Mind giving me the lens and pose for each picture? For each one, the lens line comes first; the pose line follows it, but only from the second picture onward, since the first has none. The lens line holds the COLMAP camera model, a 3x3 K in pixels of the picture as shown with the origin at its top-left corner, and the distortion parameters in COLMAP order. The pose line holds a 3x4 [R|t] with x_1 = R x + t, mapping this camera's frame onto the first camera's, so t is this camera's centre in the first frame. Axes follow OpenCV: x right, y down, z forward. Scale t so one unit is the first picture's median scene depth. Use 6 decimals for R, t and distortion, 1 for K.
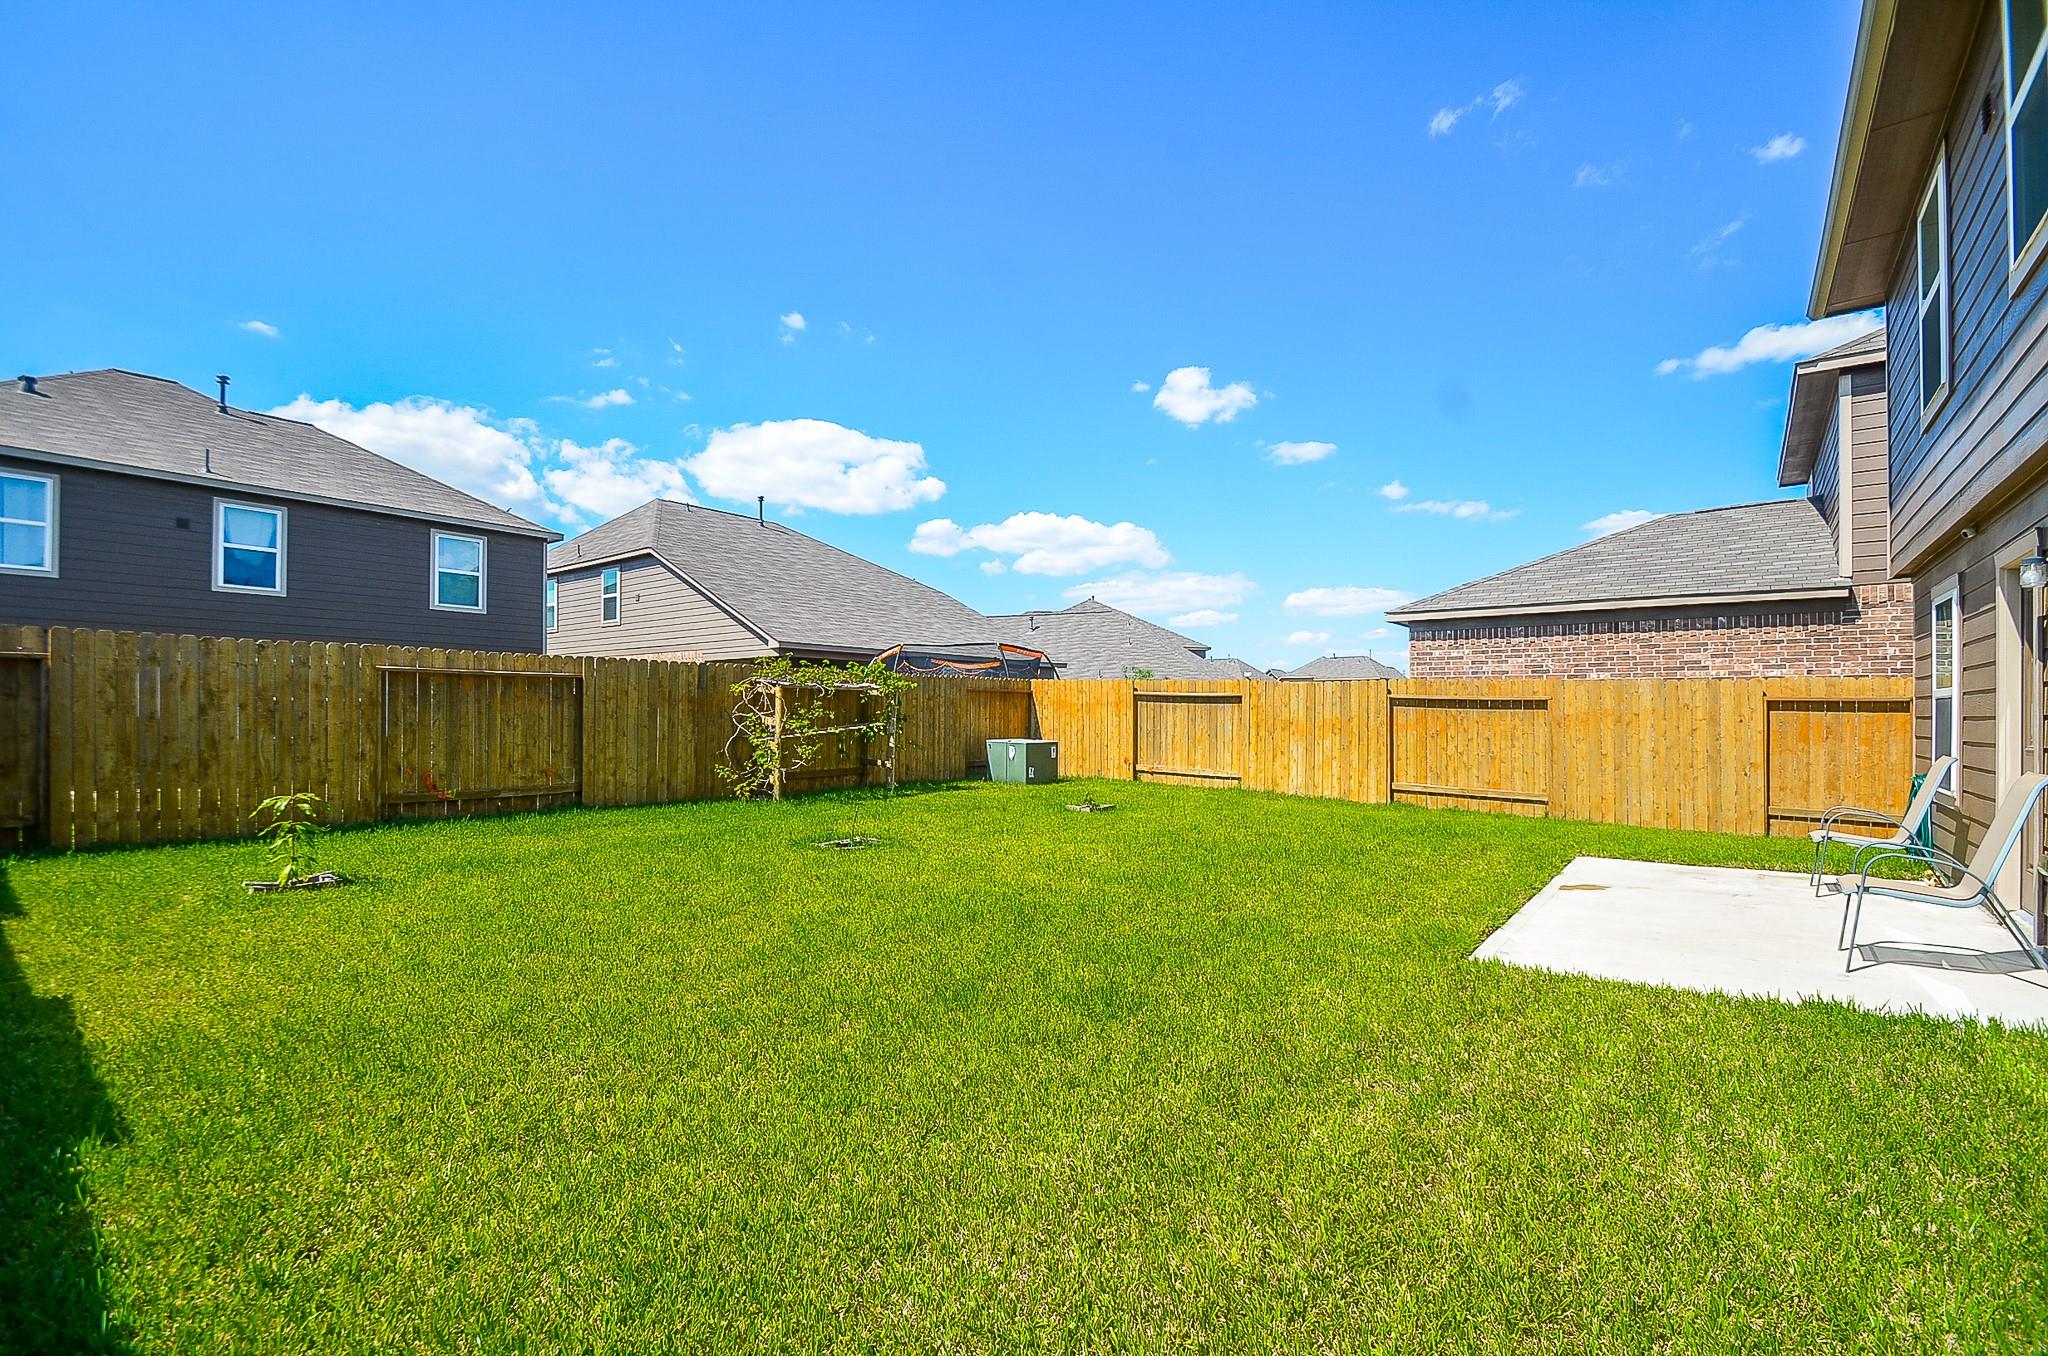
lens RADIAL K [[895.9, 0, 1027.3], [0, 895.9, 712.3], [0, 0, 1]] dist [0.002088, -0.009361]
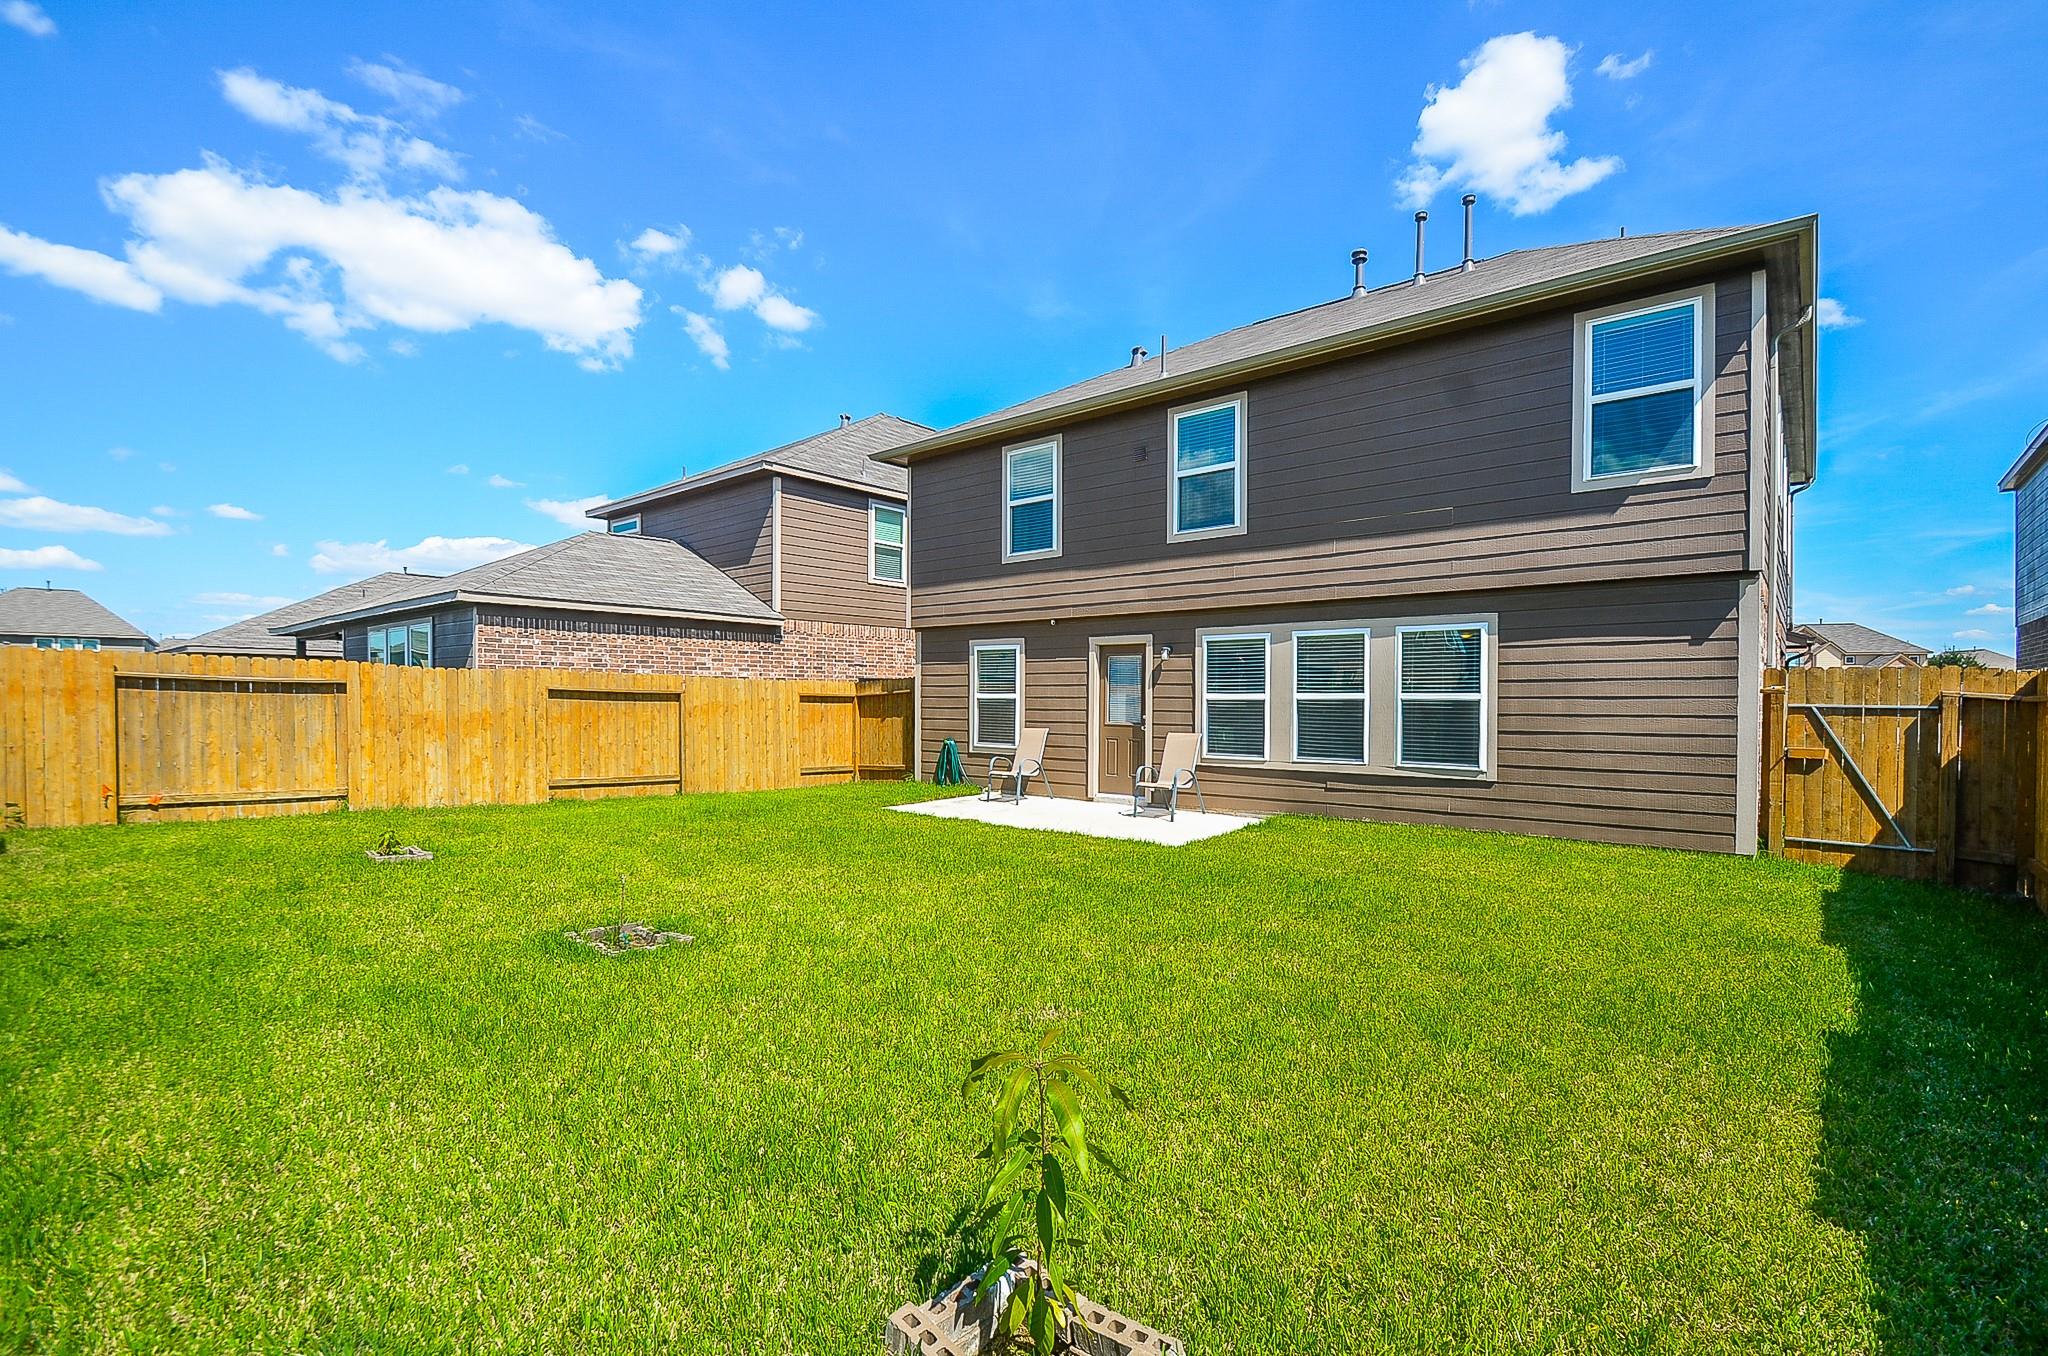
lens RADIAL K [[908.3, 0, 1019.4], [0, 908.3, 698.6], [0, 0, 1]] dist [0.004411, 0.000489]
pose [[0.051461, -0.004455, 0.998665, -0.513553], [-0.006506, 0.999967, 0.004796, -0.014127], [-0.998654, -0.006744, 0.051430, 0.448010]]
